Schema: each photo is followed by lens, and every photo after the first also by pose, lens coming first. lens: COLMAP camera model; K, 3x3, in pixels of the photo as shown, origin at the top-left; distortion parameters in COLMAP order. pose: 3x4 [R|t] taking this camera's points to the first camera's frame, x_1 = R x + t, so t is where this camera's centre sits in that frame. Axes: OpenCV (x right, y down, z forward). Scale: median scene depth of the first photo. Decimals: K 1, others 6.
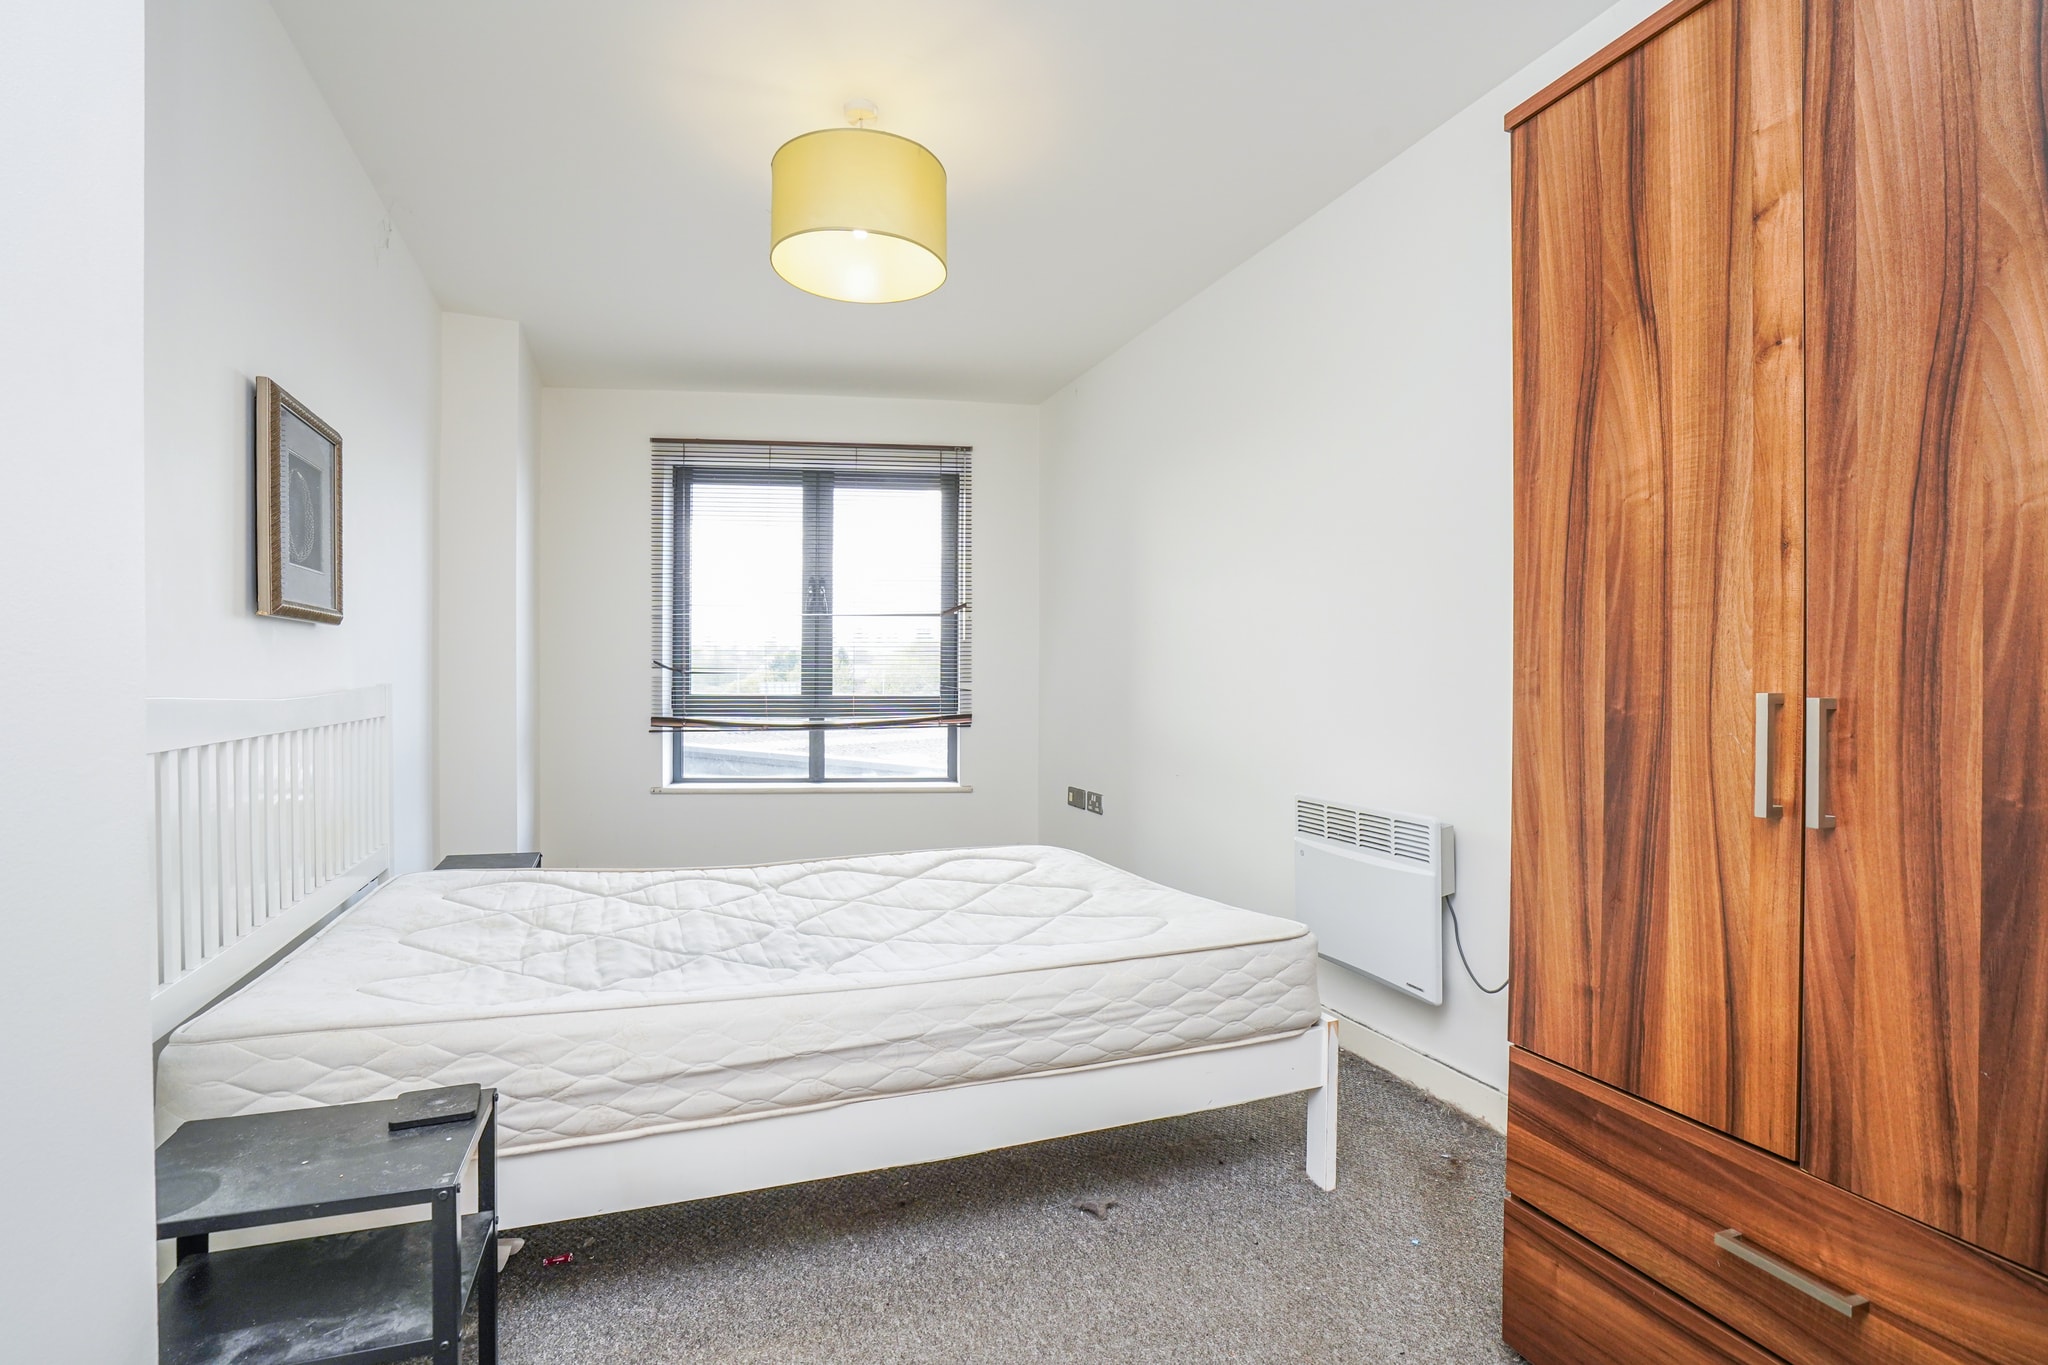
lens RADIAL K [[974.4, 0, 1020.9], [0, 974.4, 689.5], [0, 0, 1]] dist [-0.062125, 0.029965]
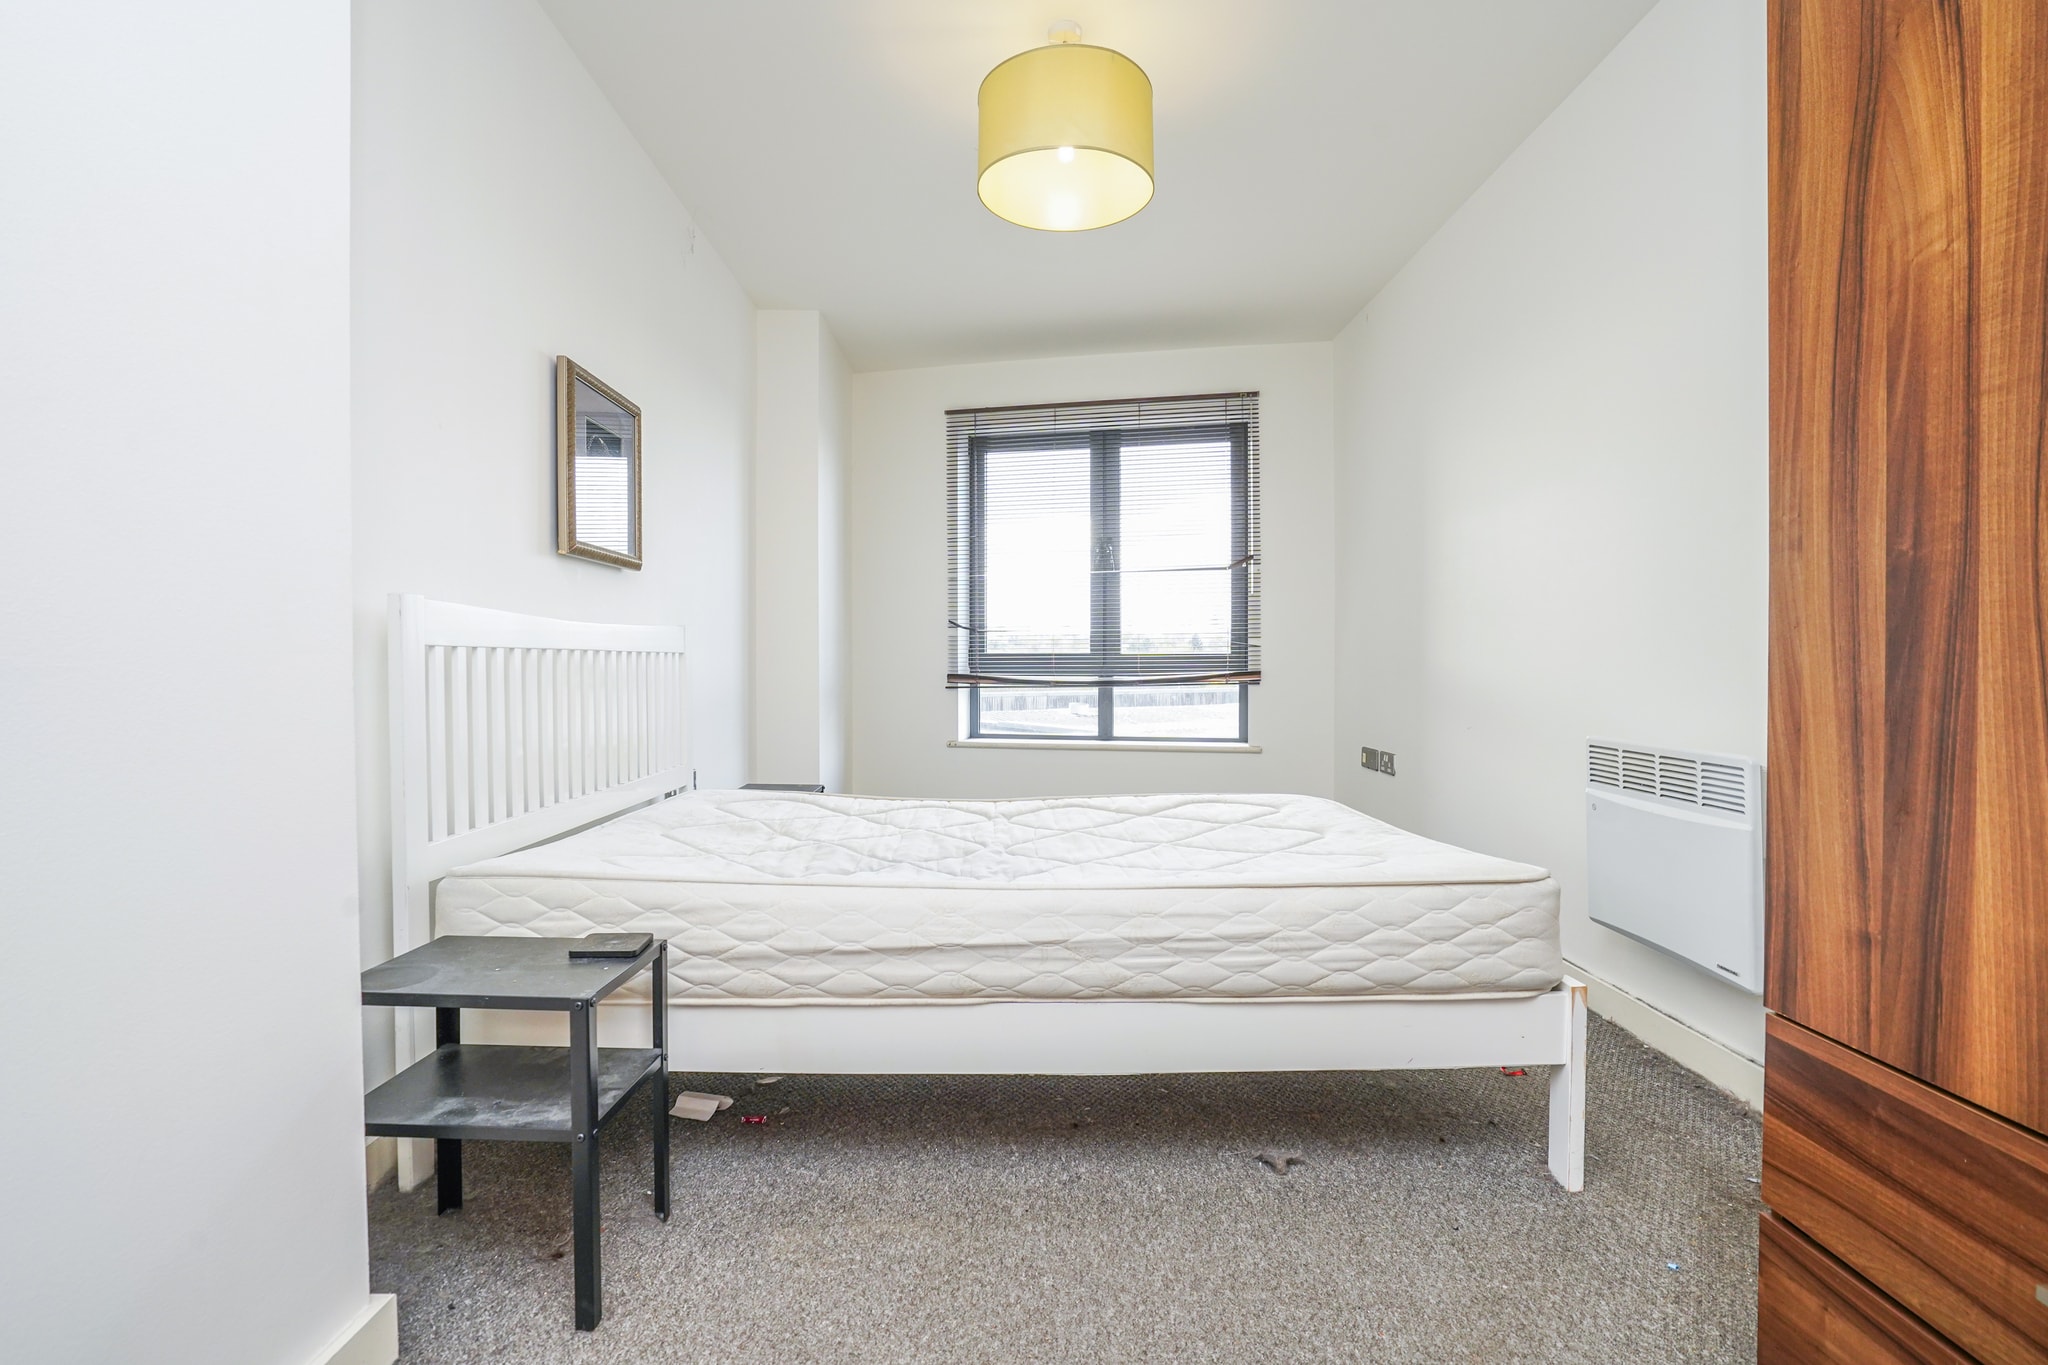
lens RADIAL K [[976.0, 0, 1024.0], [0, 976.0, 682.5], [0, 0, 1]] dist [-0.054198, 0.019742]
pose [[0.935712, -0.000996, -0.352764, 0.202830], [0.002523, 0.999989, 0.003871, 0.094187], [0.352757, -0.004512, 0.935704, 0.072537]]
